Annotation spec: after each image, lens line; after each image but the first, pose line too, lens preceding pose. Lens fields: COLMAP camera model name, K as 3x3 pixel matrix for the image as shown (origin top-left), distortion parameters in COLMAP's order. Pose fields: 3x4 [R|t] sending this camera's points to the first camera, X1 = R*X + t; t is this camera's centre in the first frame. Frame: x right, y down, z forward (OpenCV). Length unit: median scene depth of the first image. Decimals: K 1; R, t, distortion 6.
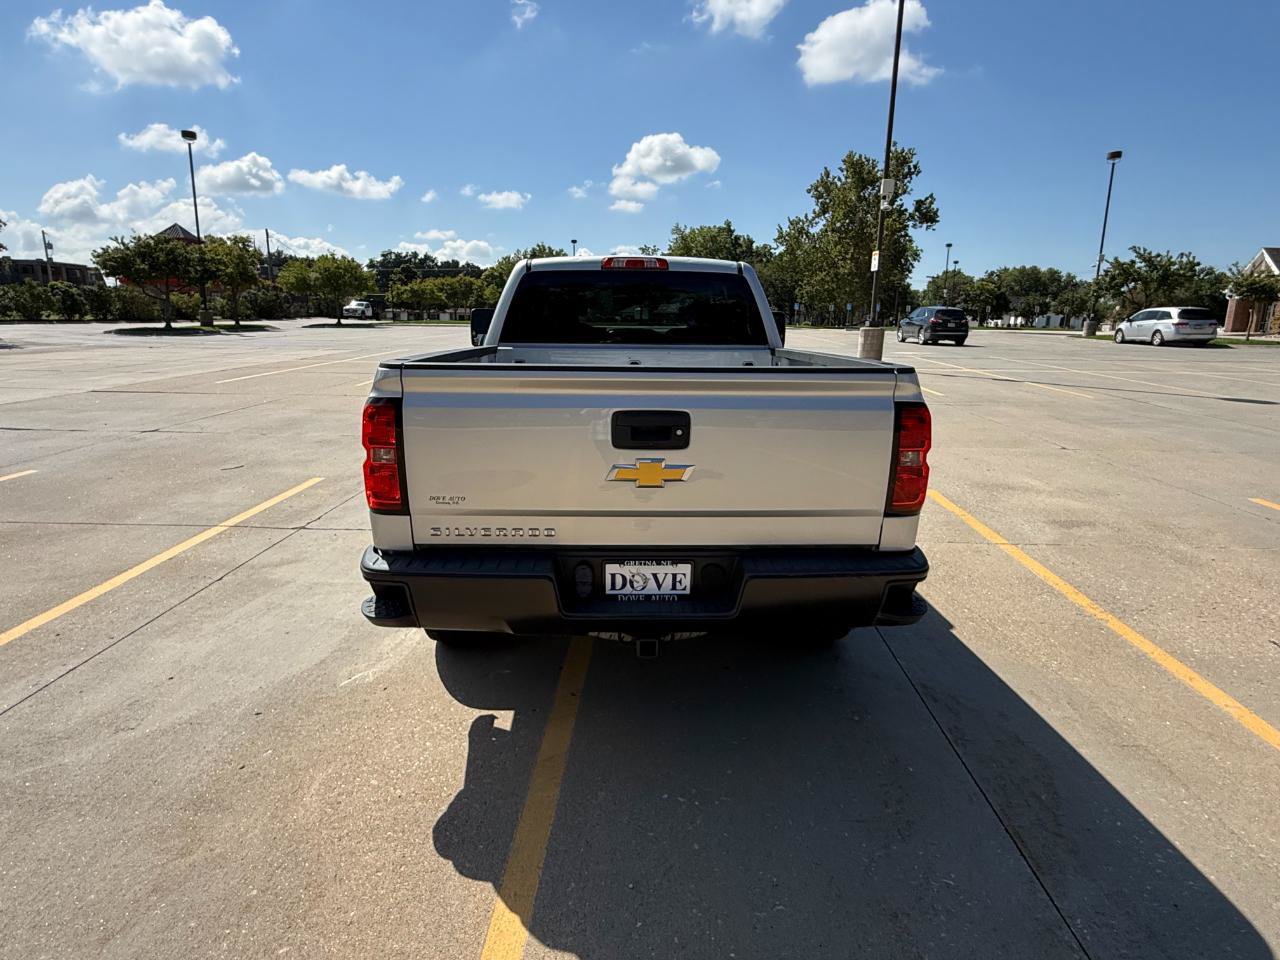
lens RADIAL K [[731.8, 0, 637.4], [0, 731.8, 483.6], [0, 0, 1]] dist [-0.000714, 0.000572]
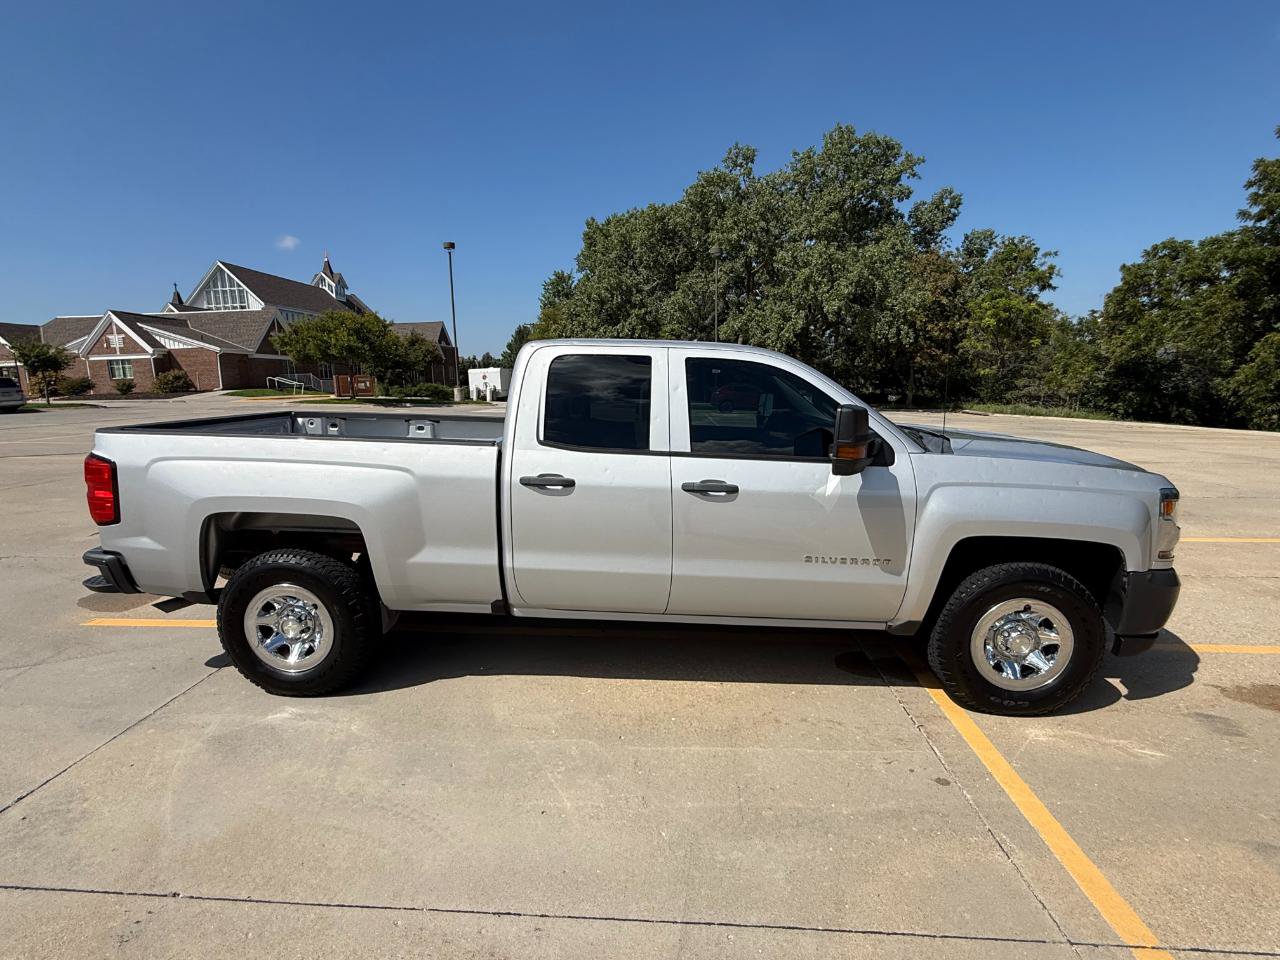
lens RADIAL K [[627.1, 0, 638.4], [0, 627.1, 480.1], [0, 0, 1]] dist [0.000557, -0.000746]
pose [[0.022052, -0.175576, 0.984219, -0.135537], [0.241098, 0.956337, 0.165201, -0.023087], [-0.970250, 0.233650, 0.063421, 0.076092]]
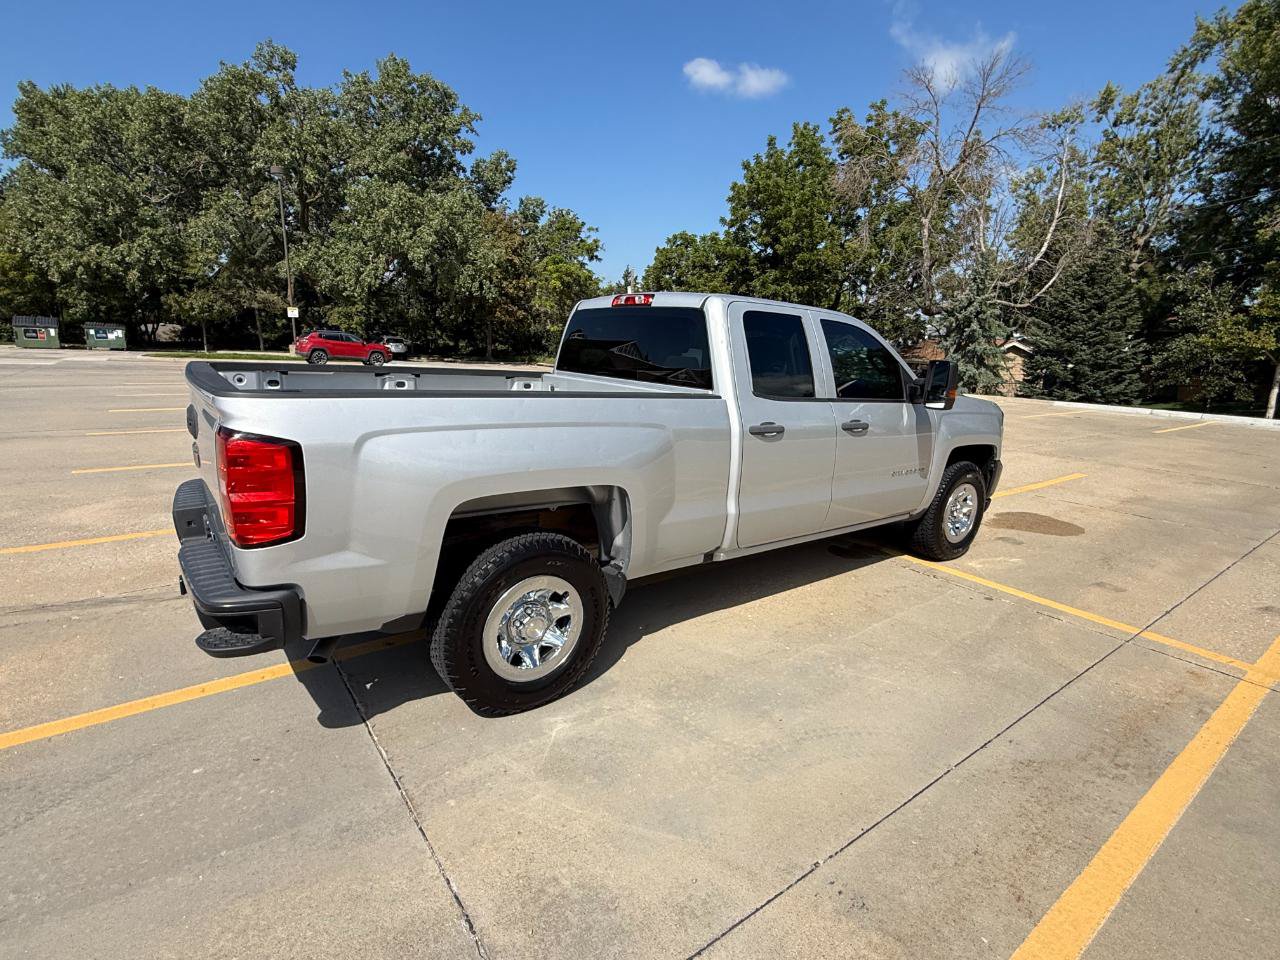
lens RADIAL K [[627.1, 0, 641.5], [0, 627.1, 479.6], [0, 0, 1]] dist [0.000557, -0.000746]
pose [[-0.625179, -0.209174, 0.751929, -0.108009], [0.142032, 0.916839, 0.373140, -0.045245], [-0.767449, 0.340077, -0.543479, 0.173964]]
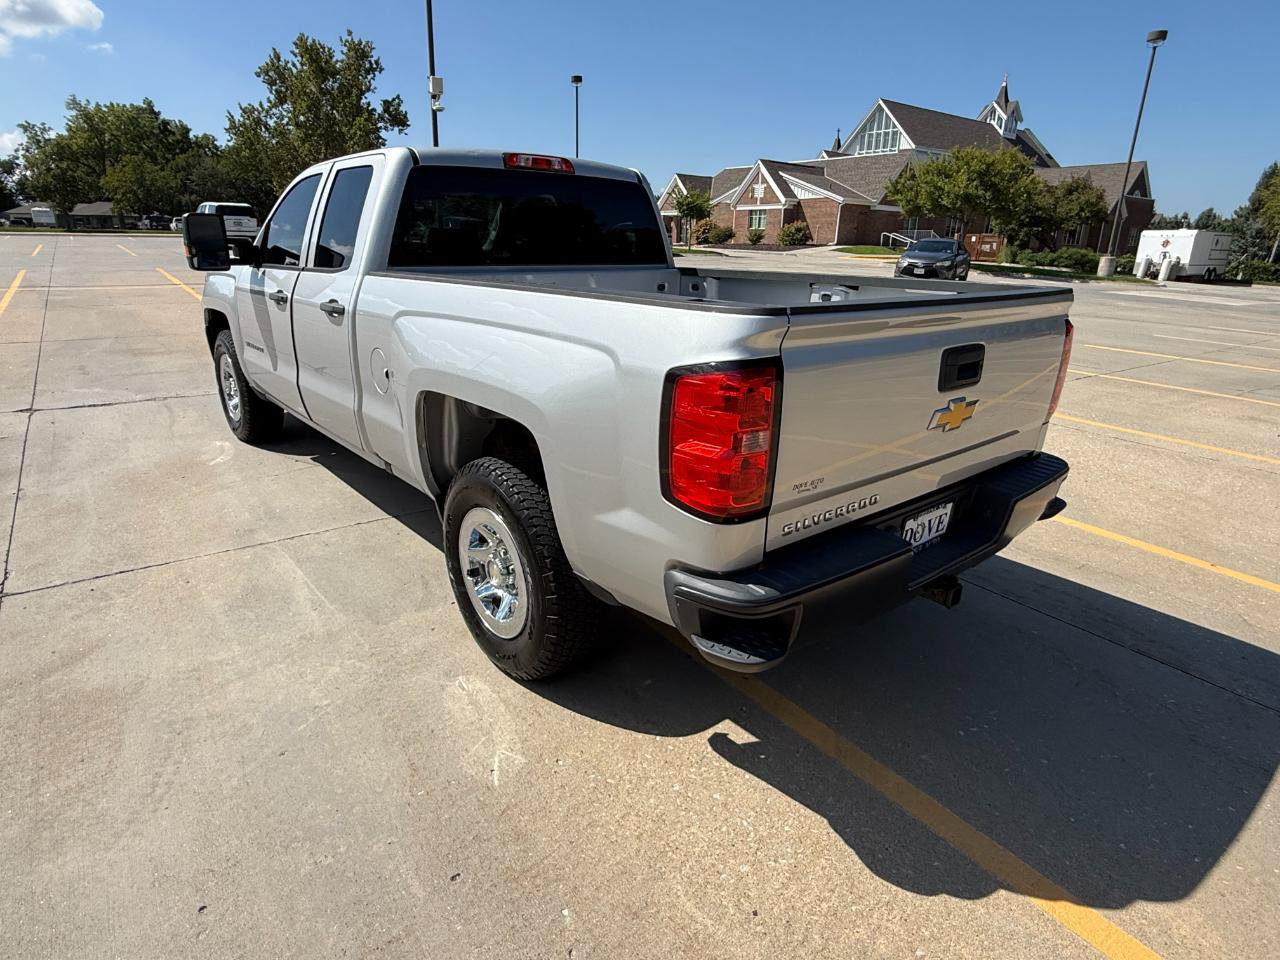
lens RADIAL K [[731.8, 0, 637.6], [0, 731.8, 482.7], [0, 0, 1]] dist [-0.000714, 0.000572]
pose [[0.781515, -0.192716, 0.593375, -0.066267], [0.123757, 0.980082, 0.155314, -0.009457], [-0.611488, -0.047946, 0.789799, 0.039215]]
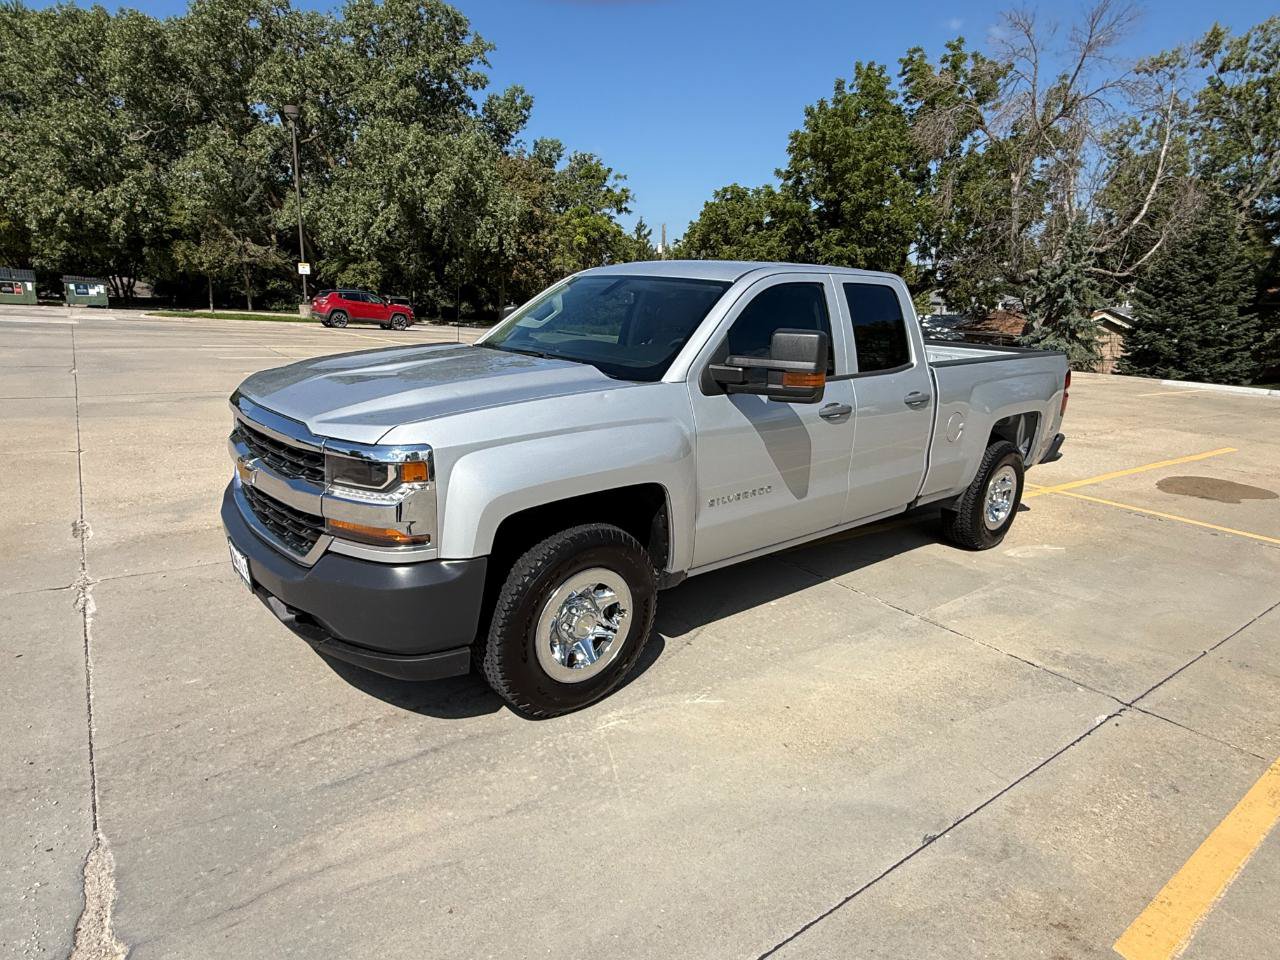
lens RADIAL K [[731.8, 0, 636.9], [0, 731.8, 479.2], [0, 0, 1]] dist [-0.000714, 0.000572]
pose [[-0.622092, -0.231680, 0.747881, -0.104724], [0.128100, 0.912226, 0.389146, -0.068631], [-0.772394, 0.337888, -0.537810, 0.268737]]
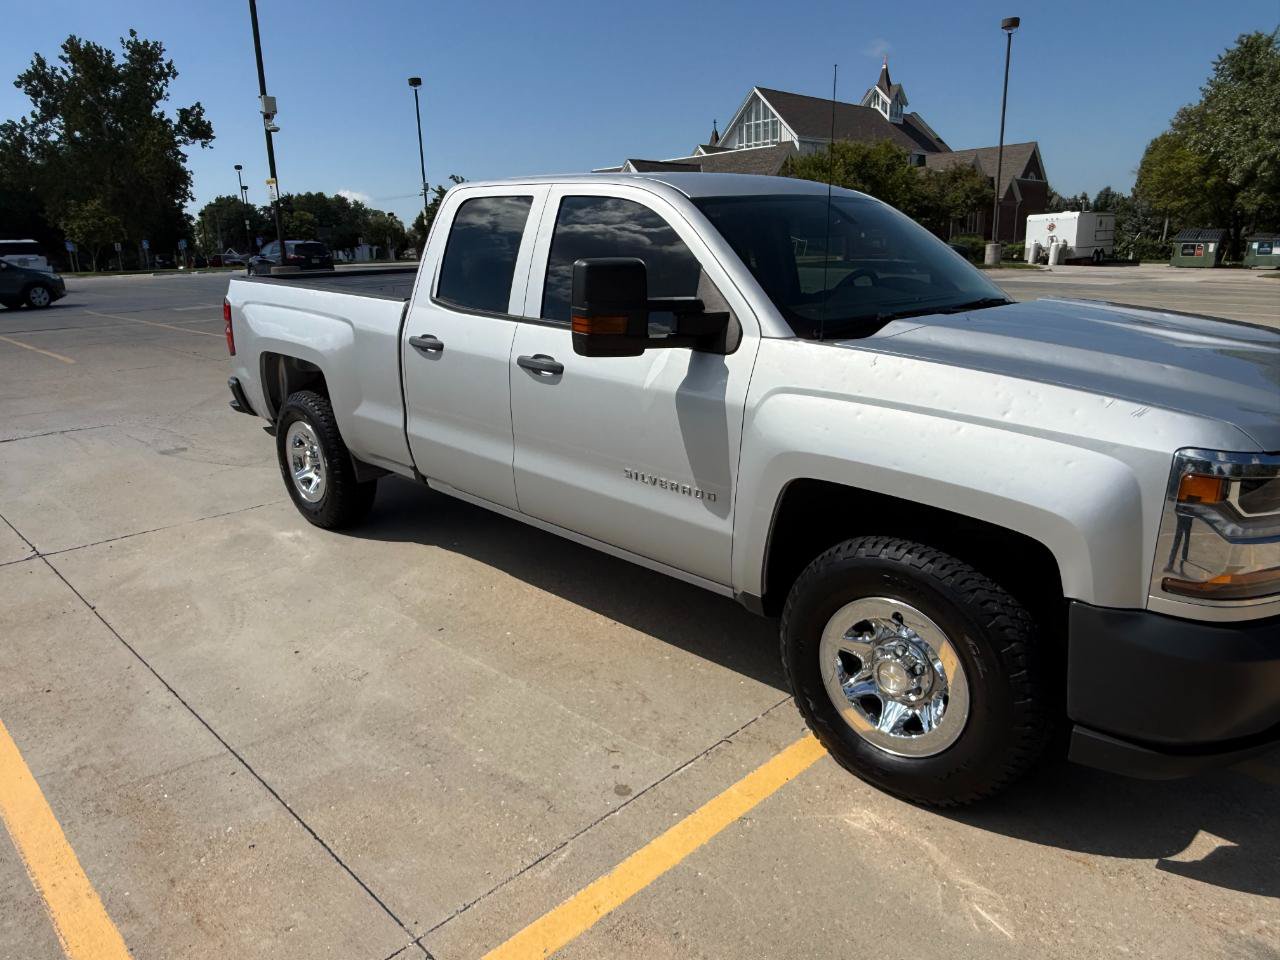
lens RADIAL K [[873.8, 0, 629.0], [0, 873.8, 483.6], [0, 0, 1]] dist [-0.004882, 0.006489]
pose [[0.683608, -0.223121, 0.694908, -0.110678], [0.199348, 0.973002, 0.116306, 0.000814], [-0.702098, 0.059021, 0.709630, -0.011940]]
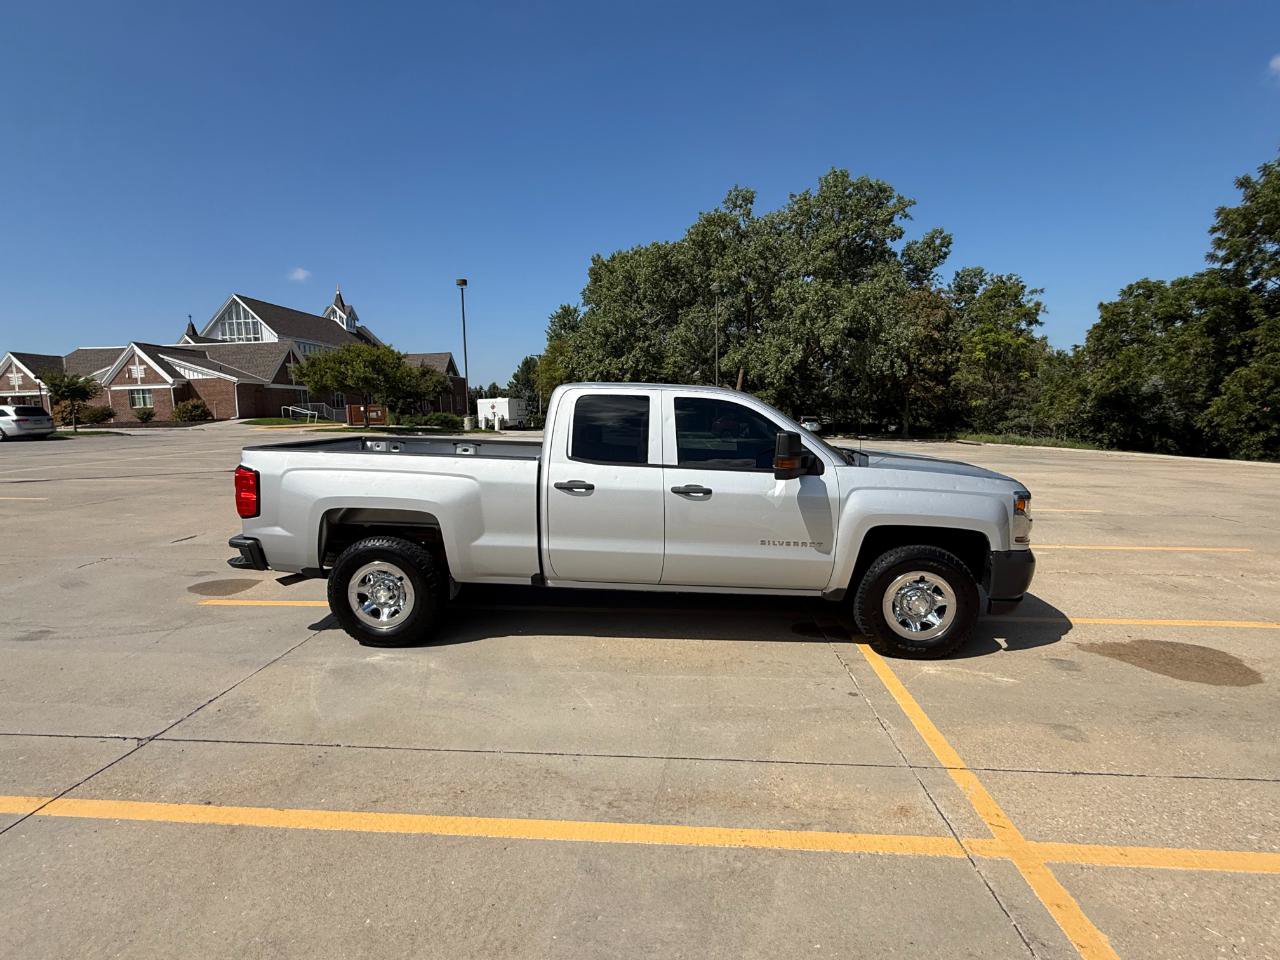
lens RADIAL K [[627.1, 0, 642.4], [0, 627.1, 479.5], [0, 0, 1]] dist [0.000557, -0.000746]
pose [[0.021878, -0.128583, 0.991457, -0.173801], [0.238754, 0.963673, 0.119711, -0.024170], [-0.970834, 0.234096, 0.051783, 0.074521]]
